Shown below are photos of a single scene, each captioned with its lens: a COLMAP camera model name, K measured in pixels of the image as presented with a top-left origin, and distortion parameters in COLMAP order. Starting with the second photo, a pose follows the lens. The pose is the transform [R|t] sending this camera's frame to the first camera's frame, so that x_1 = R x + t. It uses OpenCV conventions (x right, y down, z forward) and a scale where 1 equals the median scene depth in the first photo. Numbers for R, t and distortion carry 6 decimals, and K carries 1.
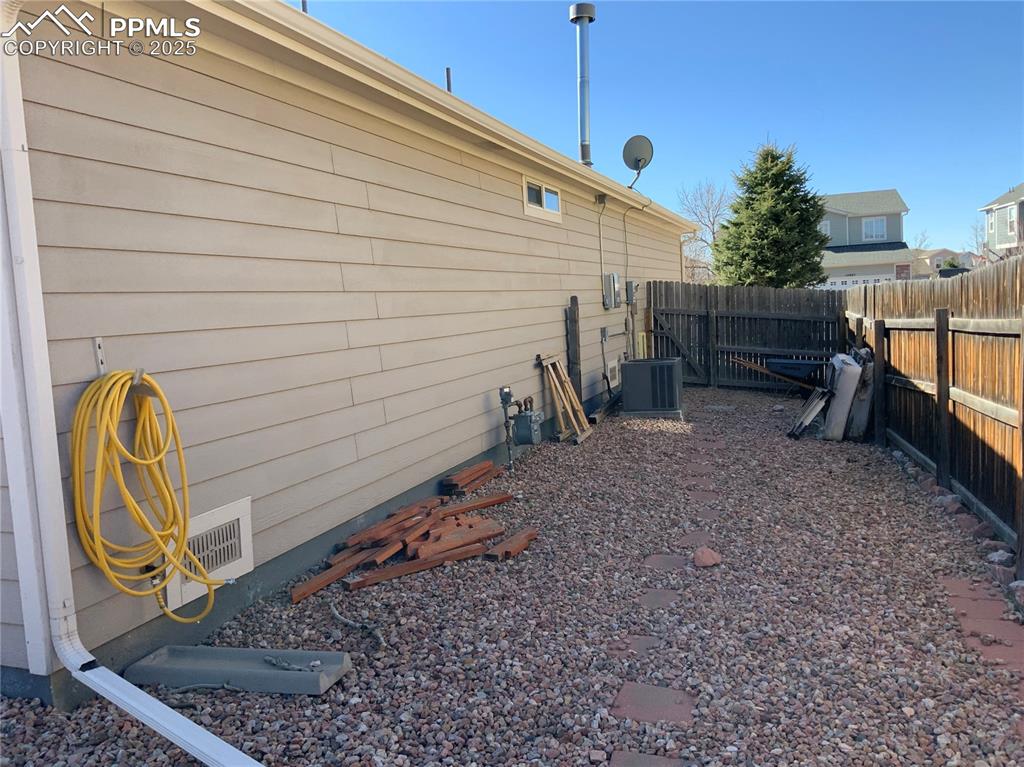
lens RADIAL K [[843.0, 0, 486.2], [0, 843.0, 385.4], [0, 0, 1]] dist [0.087781, -0.168191]
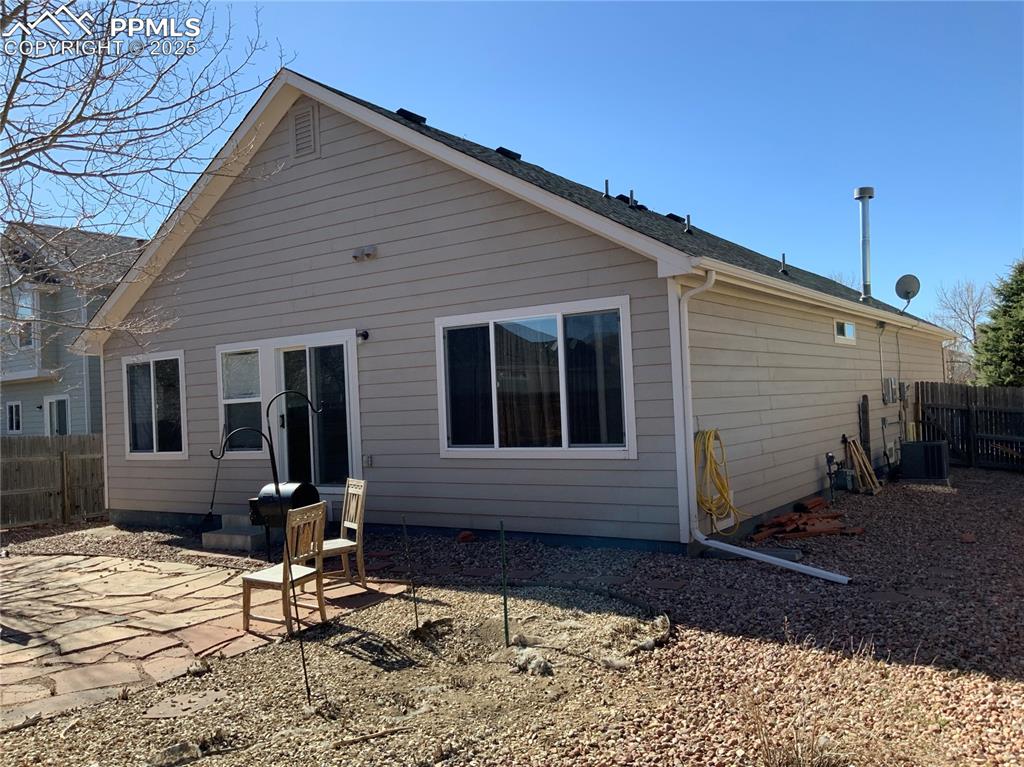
lens RADIAL K [[843.0, 0, 506.6], [0, 843.0, 382.2], [0, 0, 1]] dist [0.087781, -0.168191]
pose [[0.970290, 0.007185, -0.241839, -0.114923], [-0.033255, 0.994032, -0.103892, 0.036408], [0.239650, 0.108848, 0.964738, -0.455416]]
